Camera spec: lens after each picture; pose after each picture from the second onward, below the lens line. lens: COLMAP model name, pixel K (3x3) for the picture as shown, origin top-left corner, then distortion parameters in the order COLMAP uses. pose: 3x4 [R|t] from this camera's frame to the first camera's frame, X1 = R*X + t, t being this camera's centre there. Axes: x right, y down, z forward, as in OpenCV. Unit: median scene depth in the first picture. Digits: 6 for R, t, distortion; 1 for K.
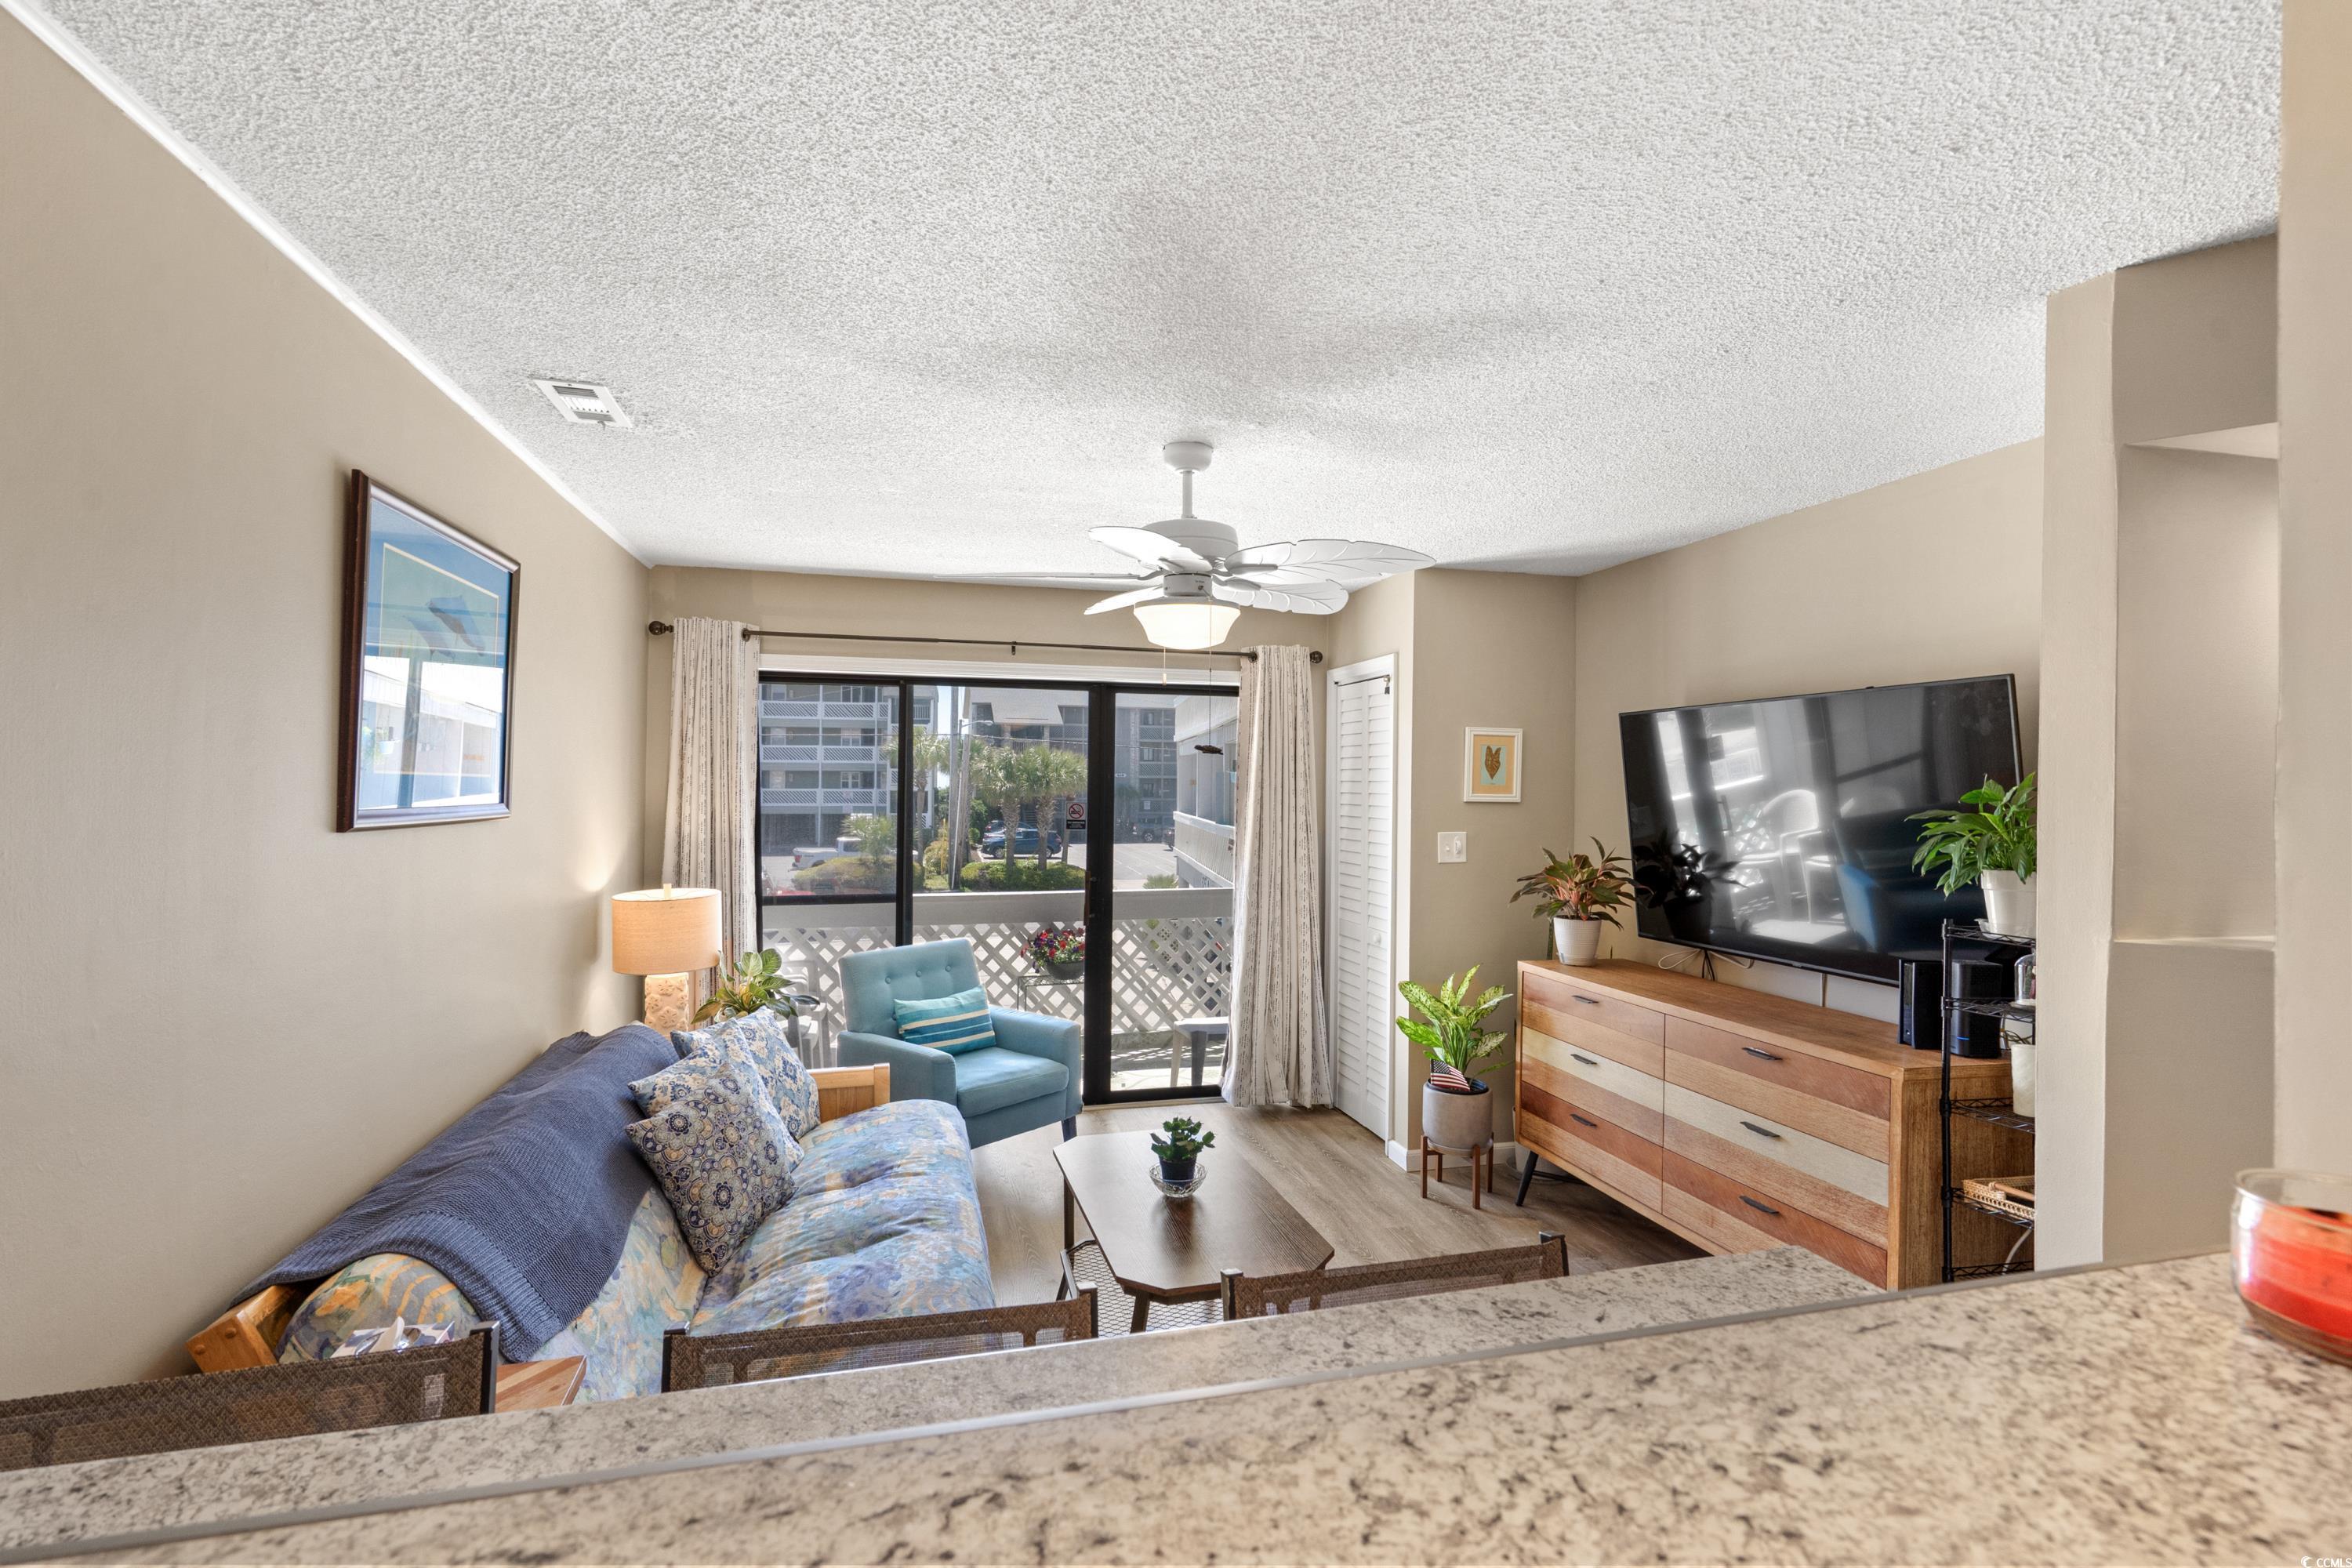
lens RADIAL K [[1067.2, 0, 1172.8], [0, 1067.2, 790.4], [0, 0, 1]] dist [-0.009933, 0.005528]
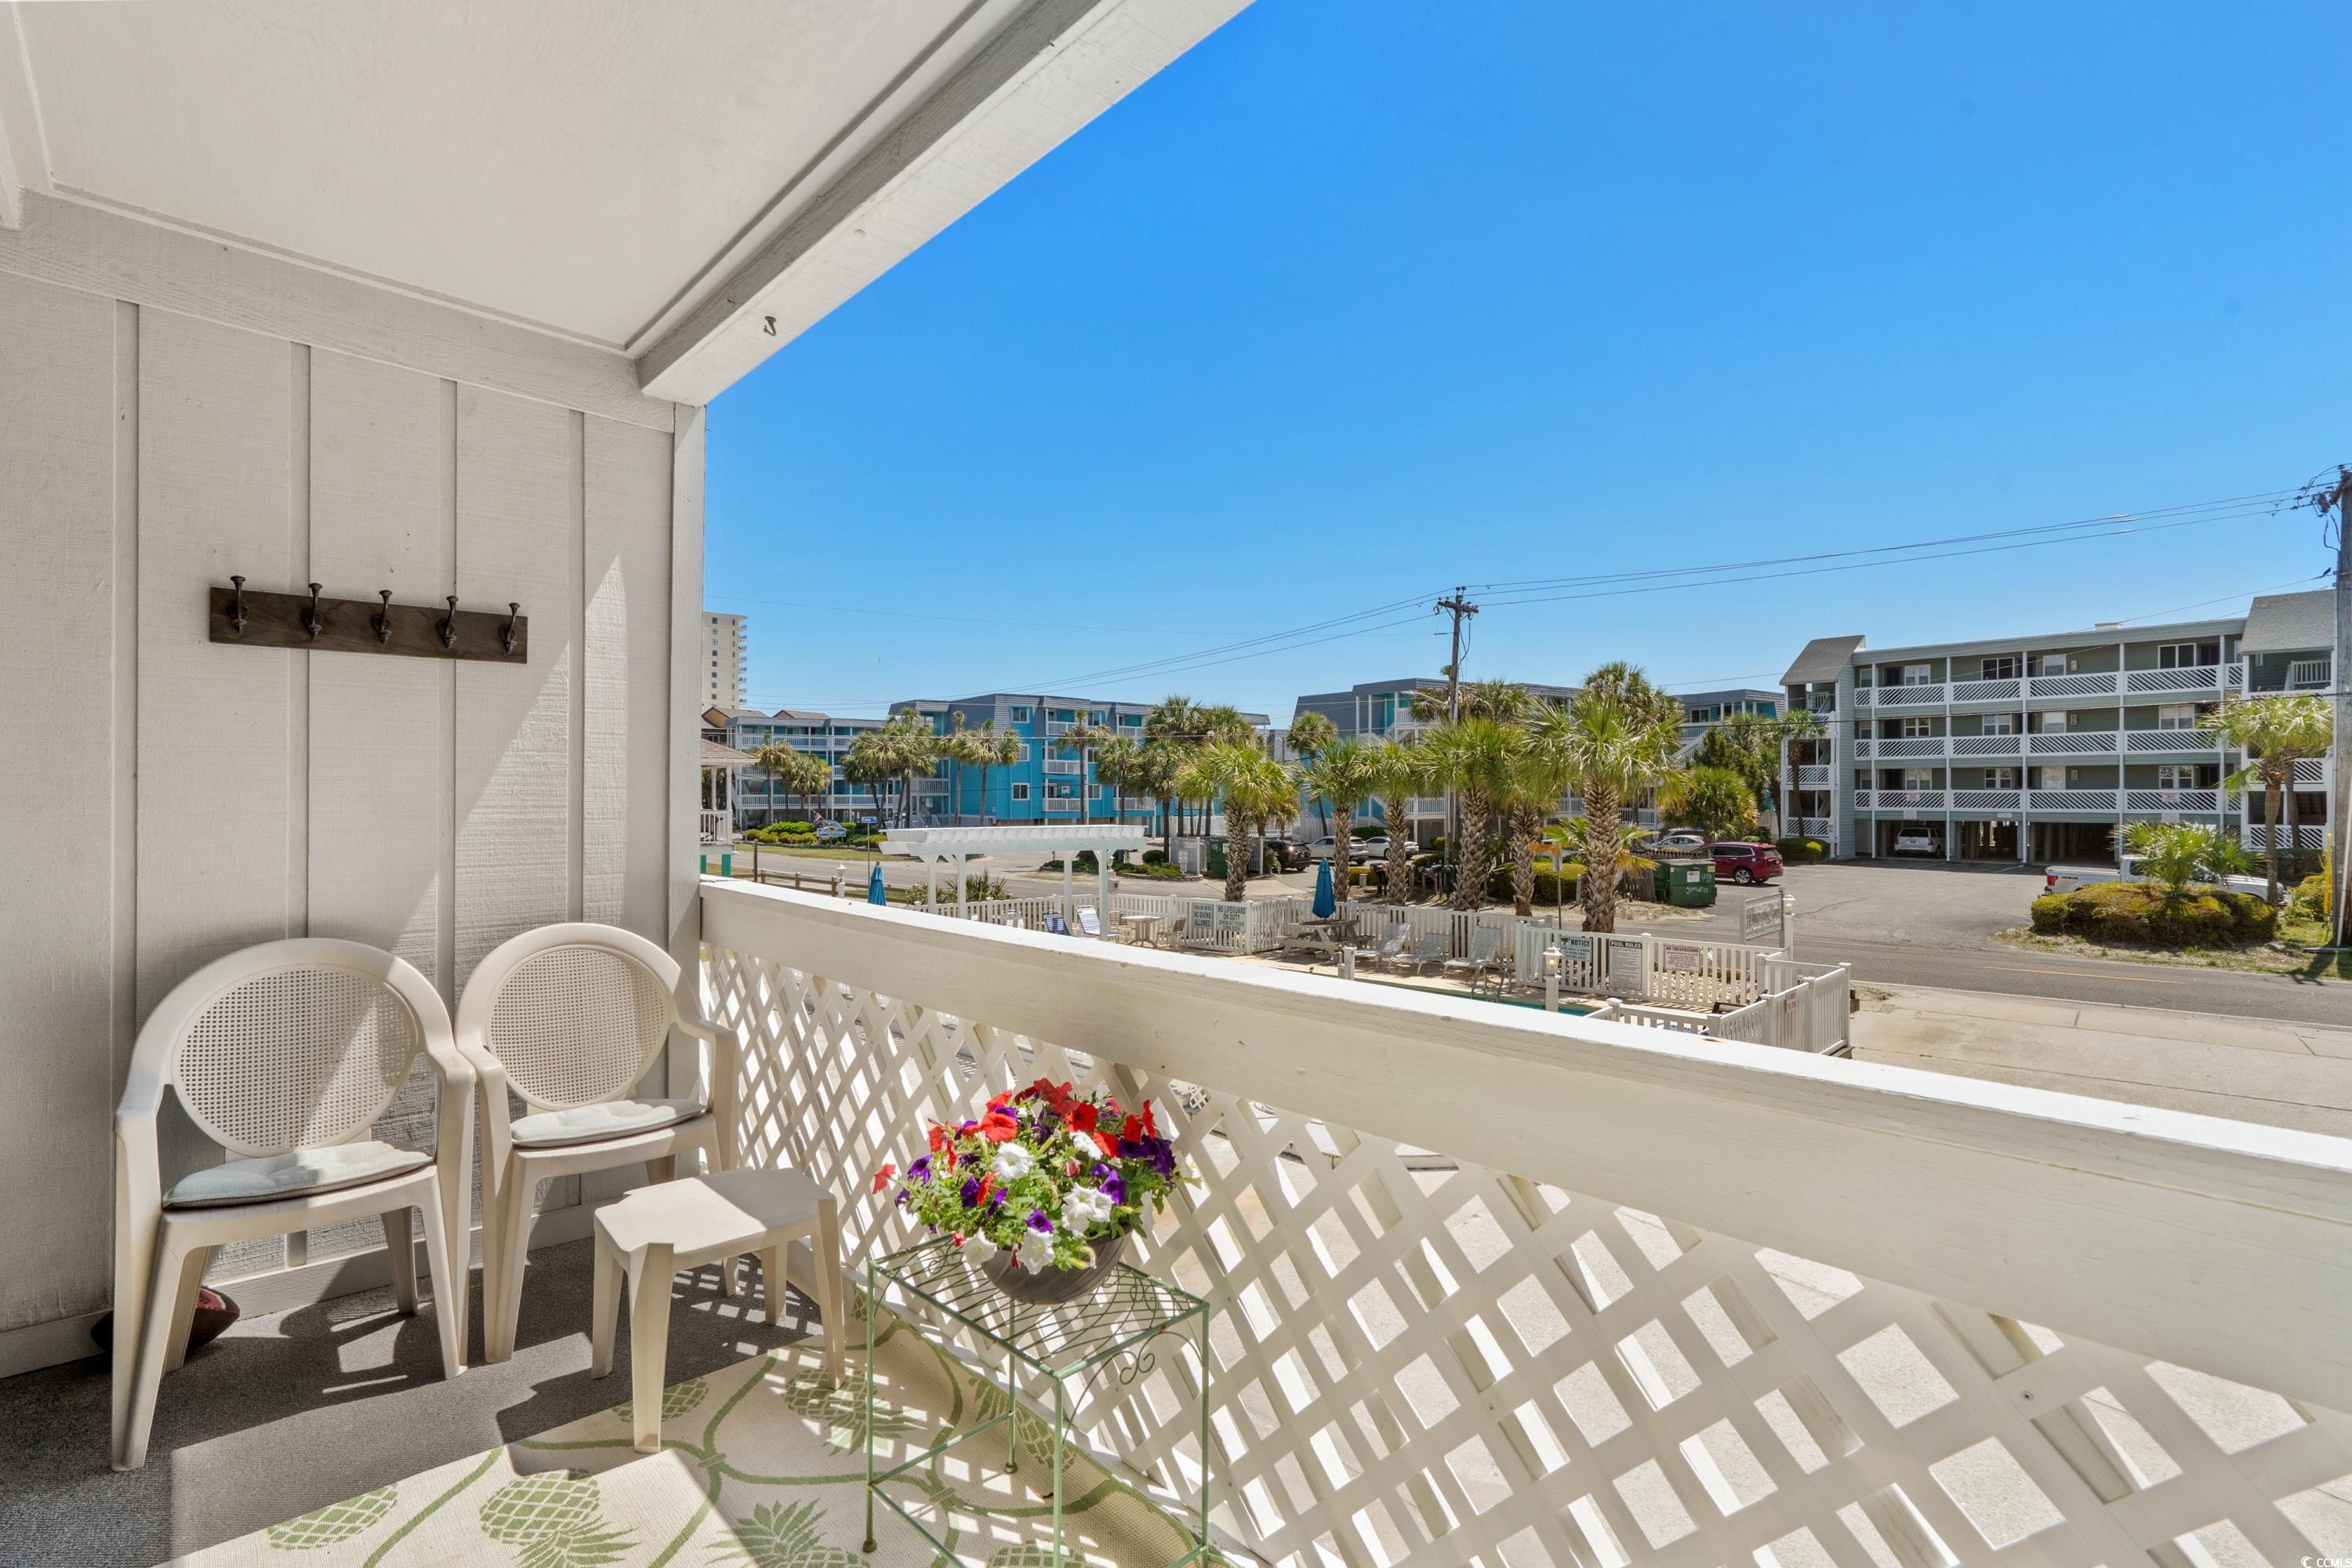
lens RADIAL K [[1067.2, 0, 1202.3], [0, 1067.2, 798.4], [0, 0, 1]] dist [-0.009933, 0.005528]
pose [[0.476400, -0.003275, -0.879223, 0.194316], [0.002336, 0.999994, -0.002459, 0.082992], [0.879226, -0.000882, 0.476405, 1.533682]]
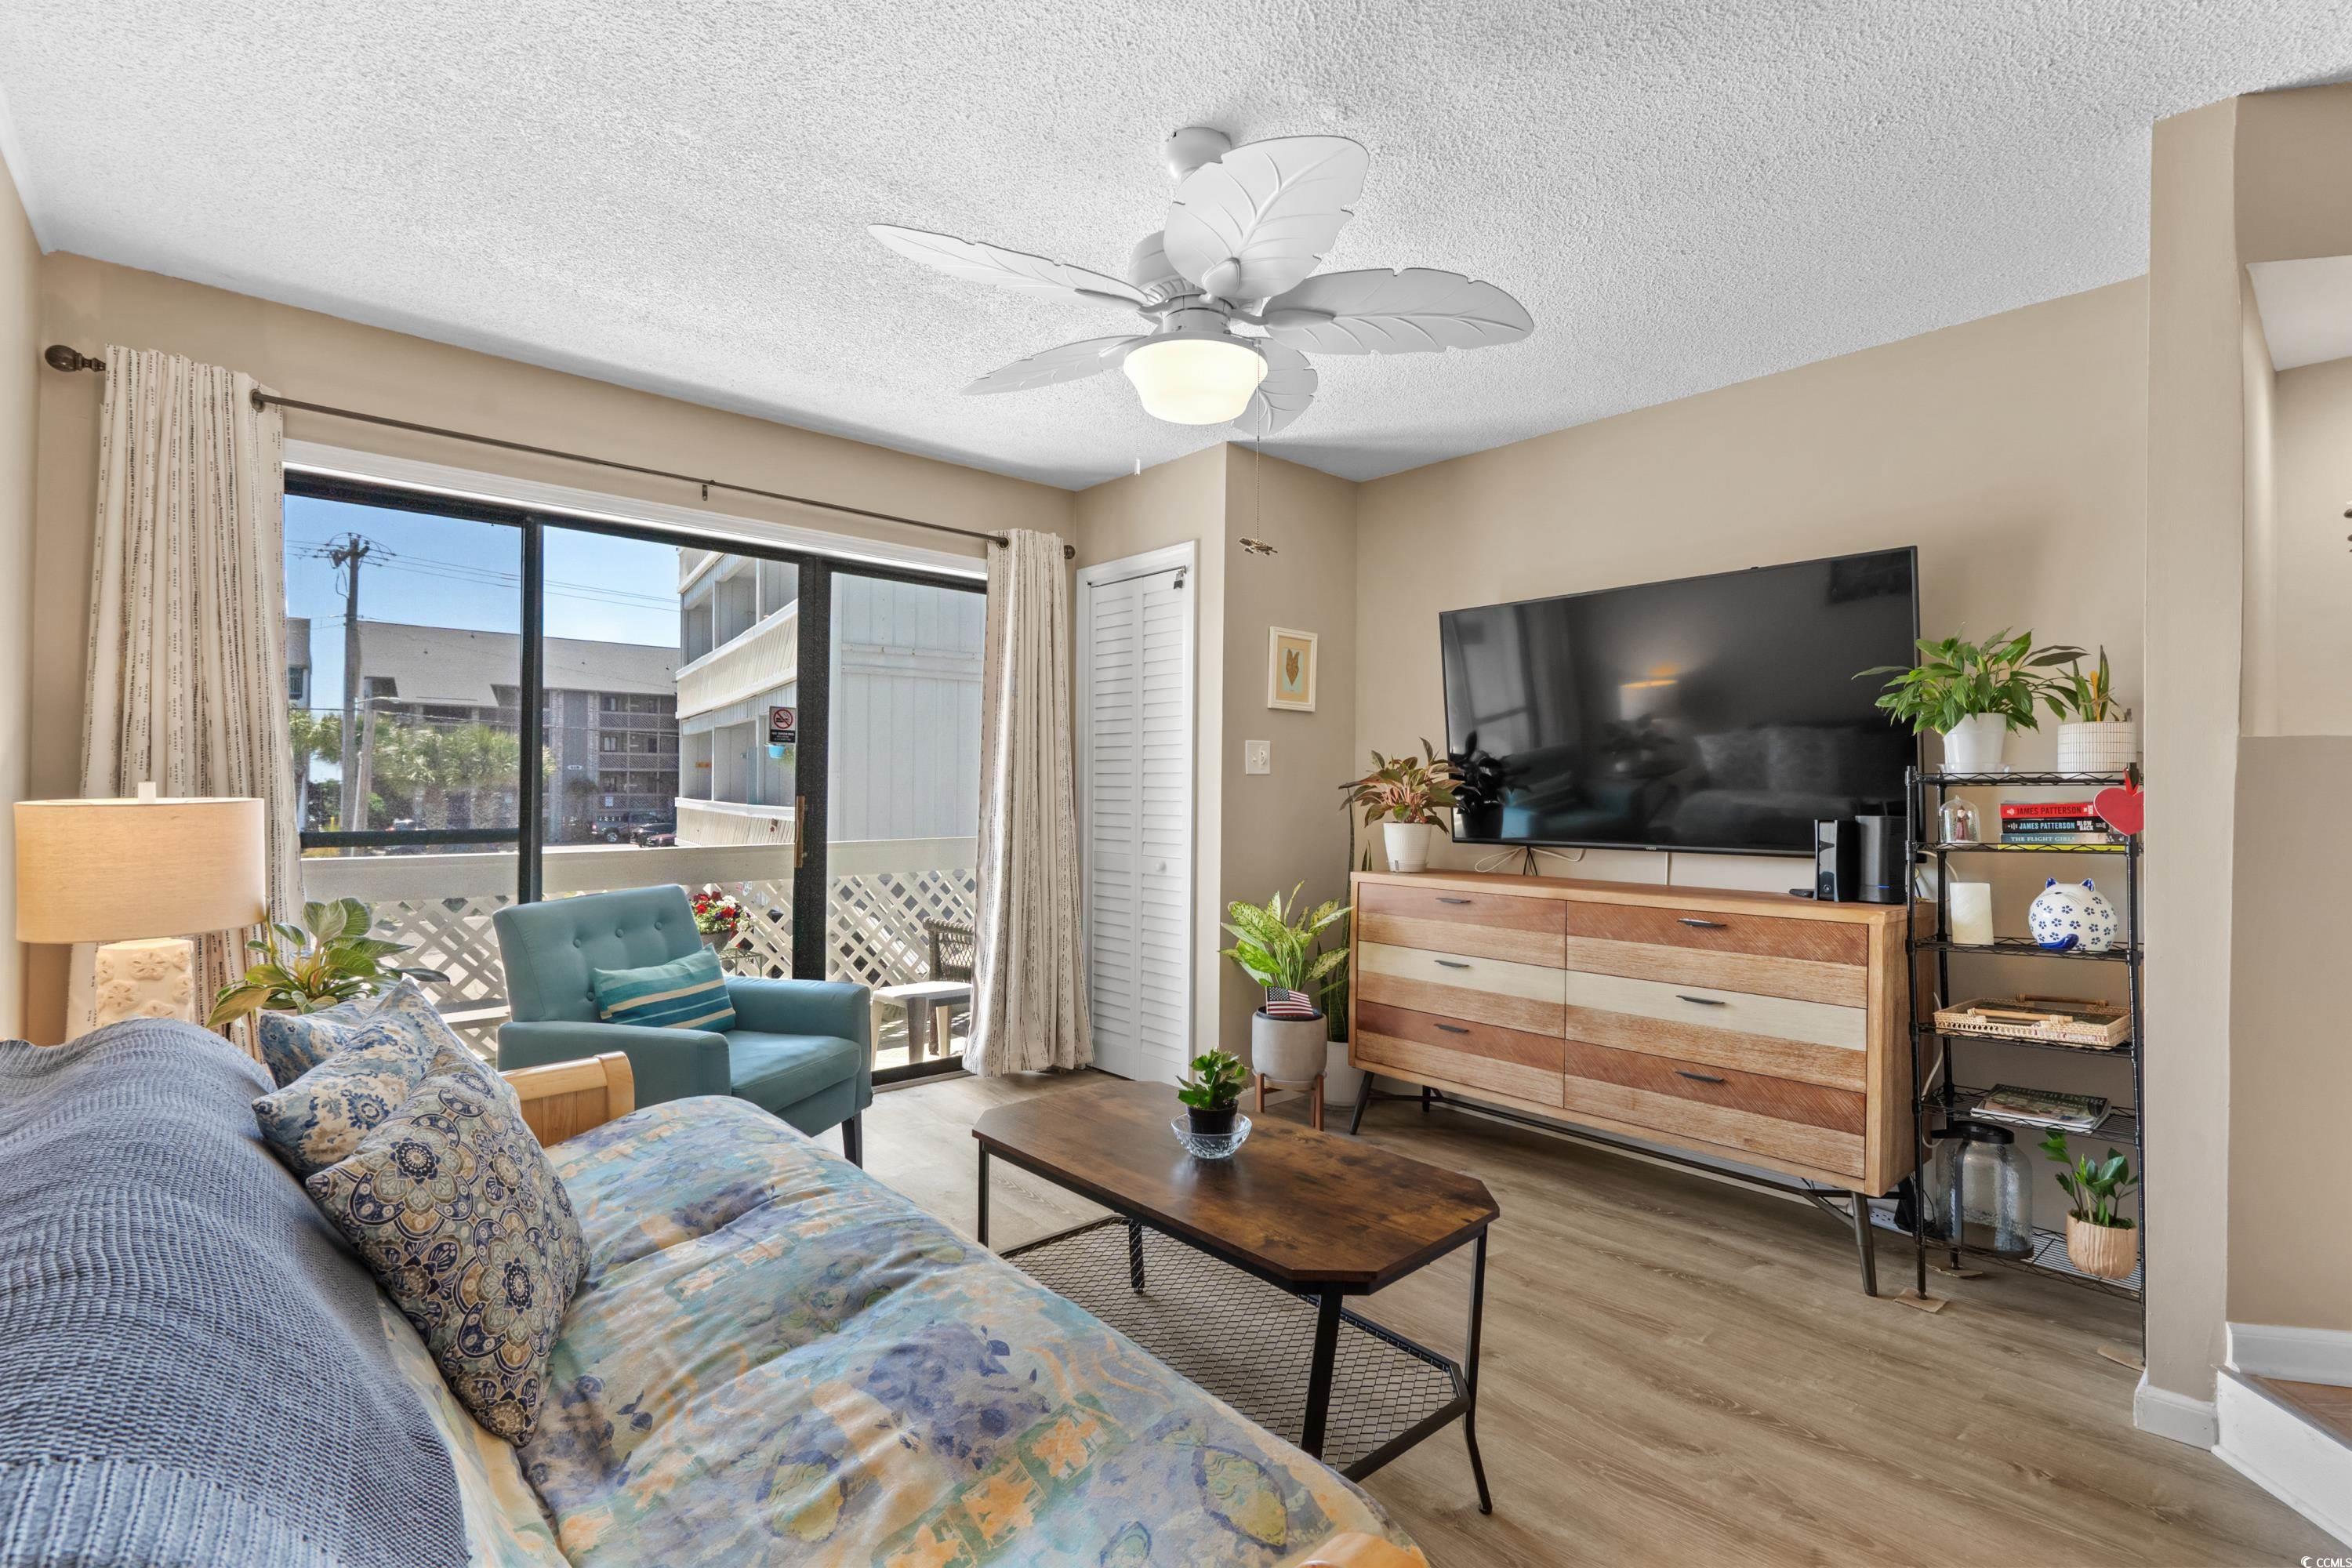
lens RADIAL K [[1067.2, 0, 1171.5], [0, 1067.2, 782.7], [0, 0, 1]] dist [-0.009933, 0.005528]
pose [[0.889926, 0.000939, 0.456104, -0.237936], [0.001958, 0.999981, -0.005878, 0.087517], [-0.456100, 0.006124, 0.889907, 0.246361]]
